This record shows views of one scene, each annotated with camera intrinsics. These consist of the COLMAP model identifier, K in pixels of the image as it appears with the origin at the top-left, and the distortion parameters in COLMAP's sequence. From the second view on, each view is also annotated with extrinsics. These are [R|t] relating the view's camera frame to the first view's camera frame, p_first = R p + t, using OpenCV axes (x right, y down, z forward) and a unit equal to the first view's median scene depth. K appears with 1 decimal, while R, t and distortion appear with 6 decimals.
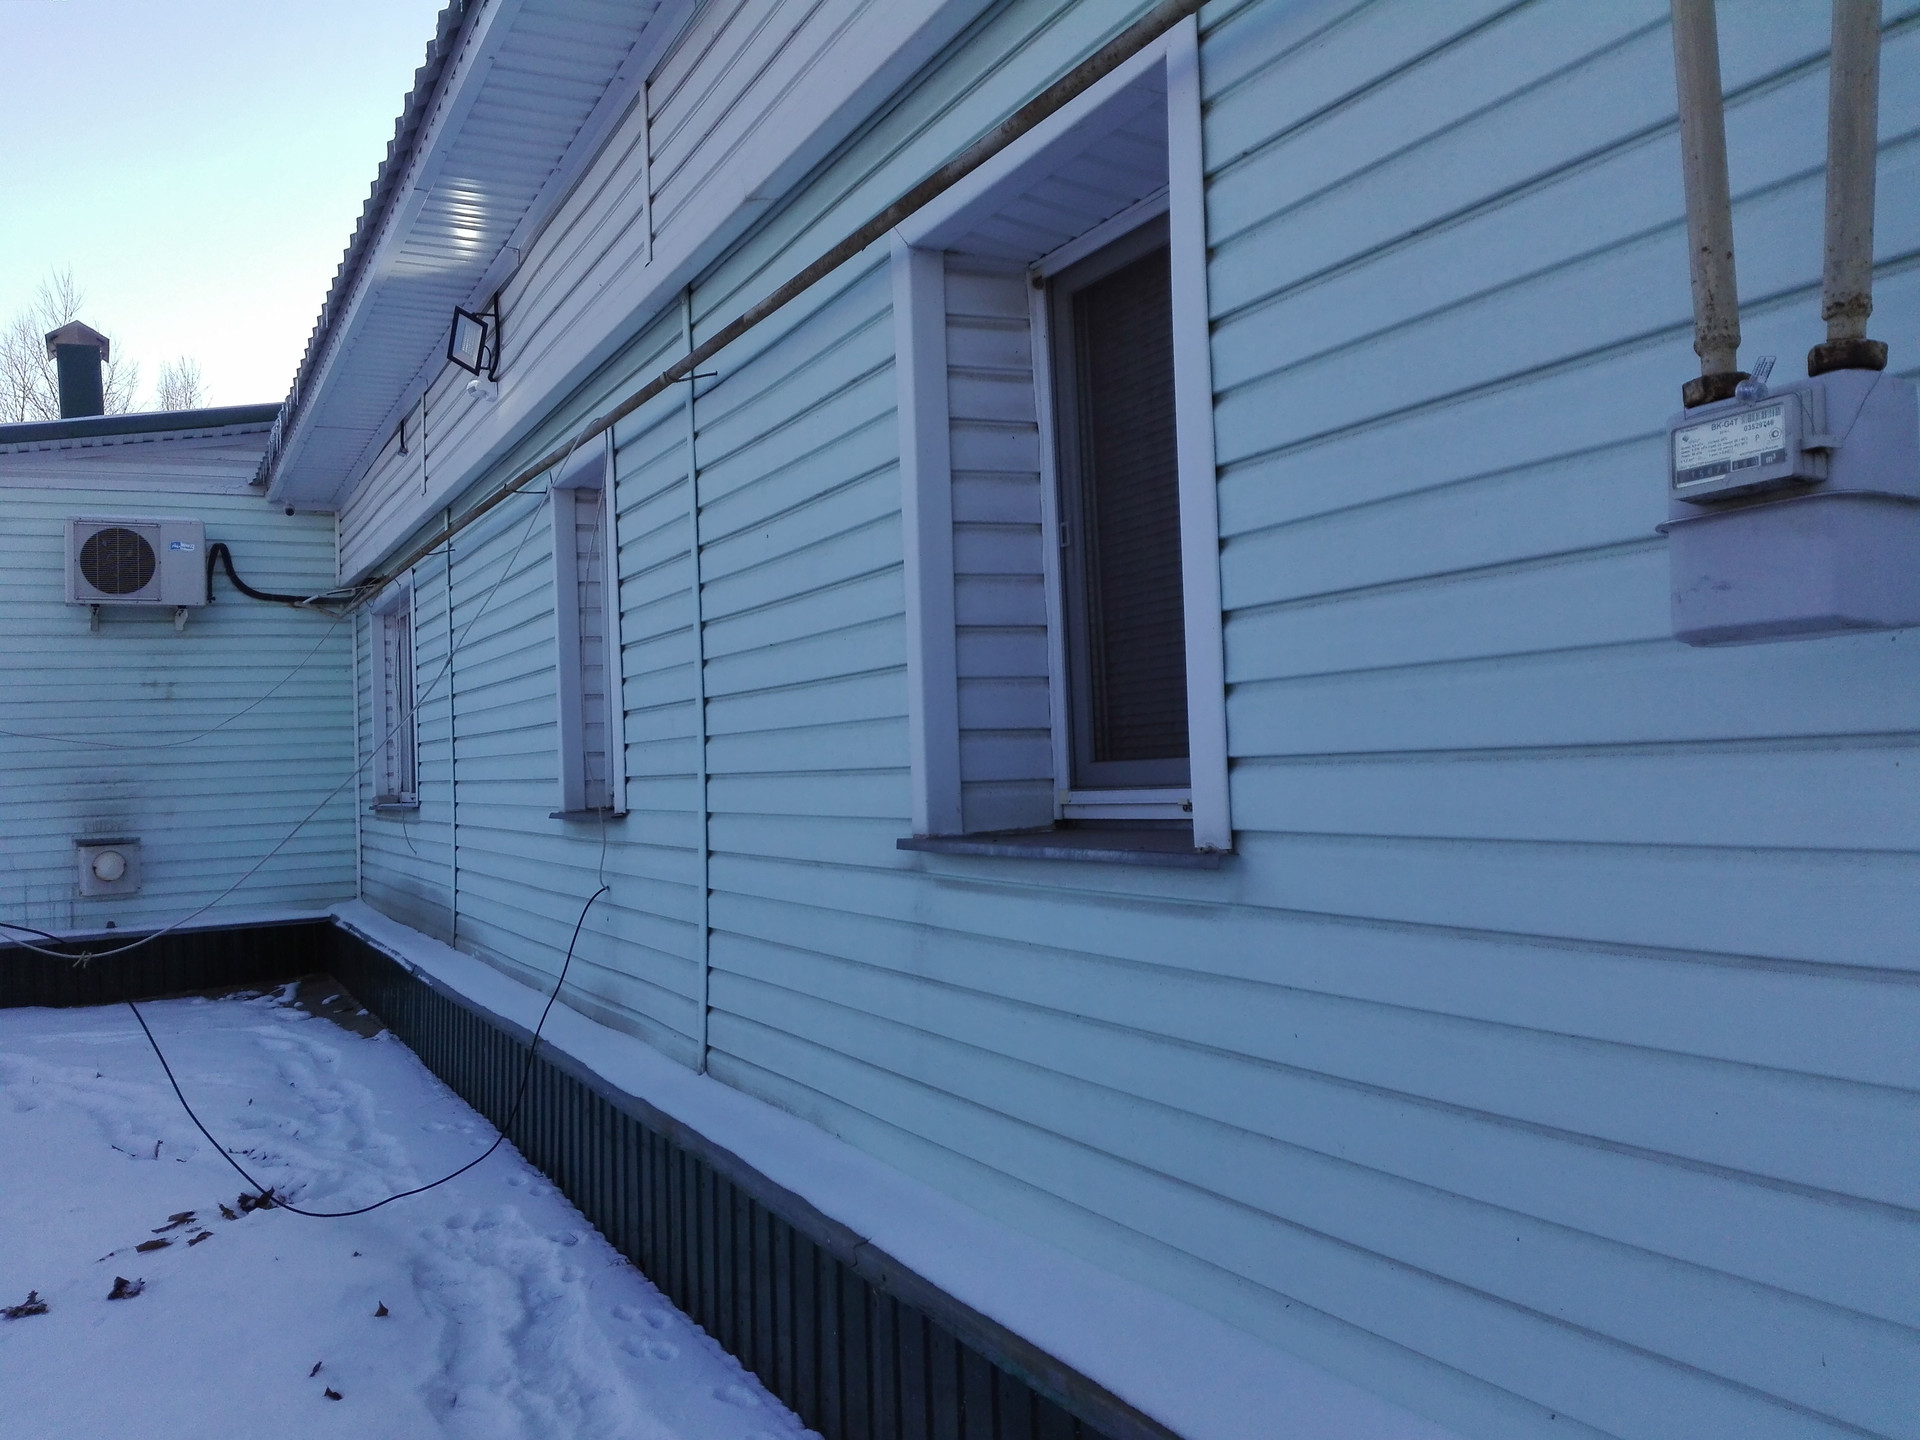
lens RADIAL K [[1561.9, 0, 960.0], [0, 1561.9, 720.0], [0, 0, 1]] dist [0.149367, -0.273592]
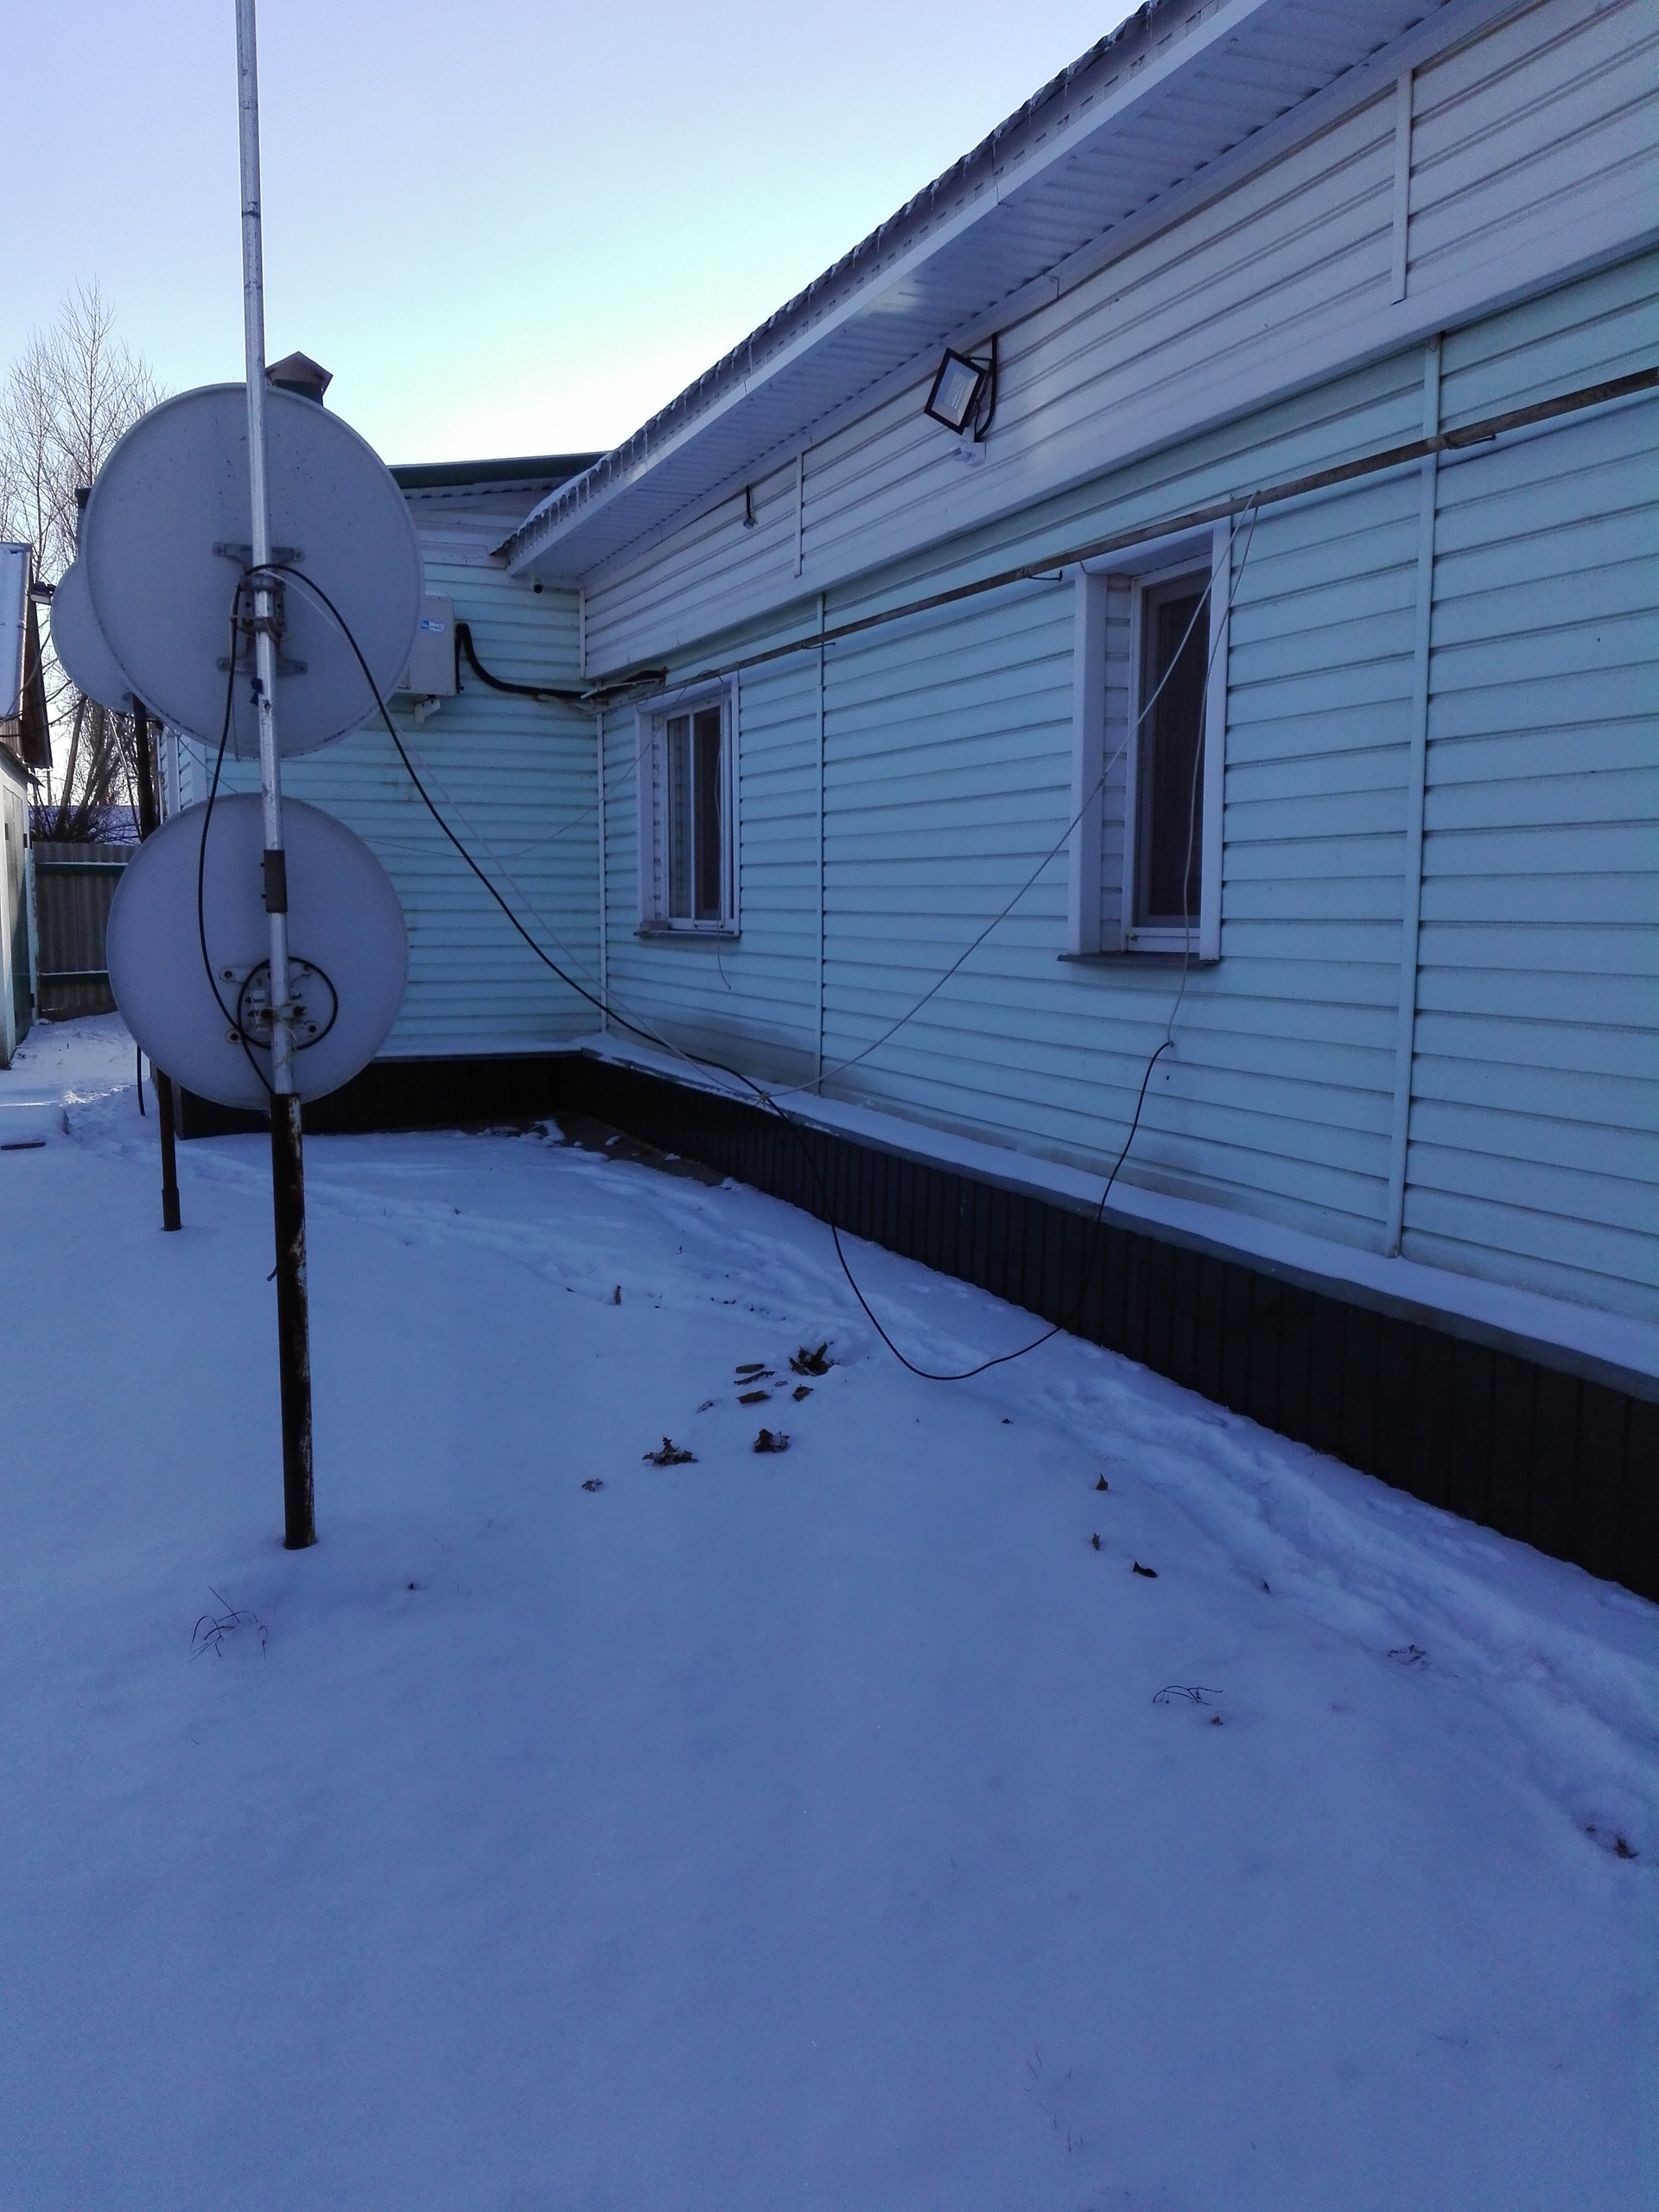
lens RADIAL K [[1799.5, 0, 829.5], [0, 1799.5, 1106.0], [0, 0, 1]] dist [0.149367, -0.273592]
pose [[0.995471, 0.048394, -0.081821, -0.190749], [-0.036303, 0.989016, 0.143283, 0.001508], [0.087856, -0.139664, 0.986294, -0.017222]]
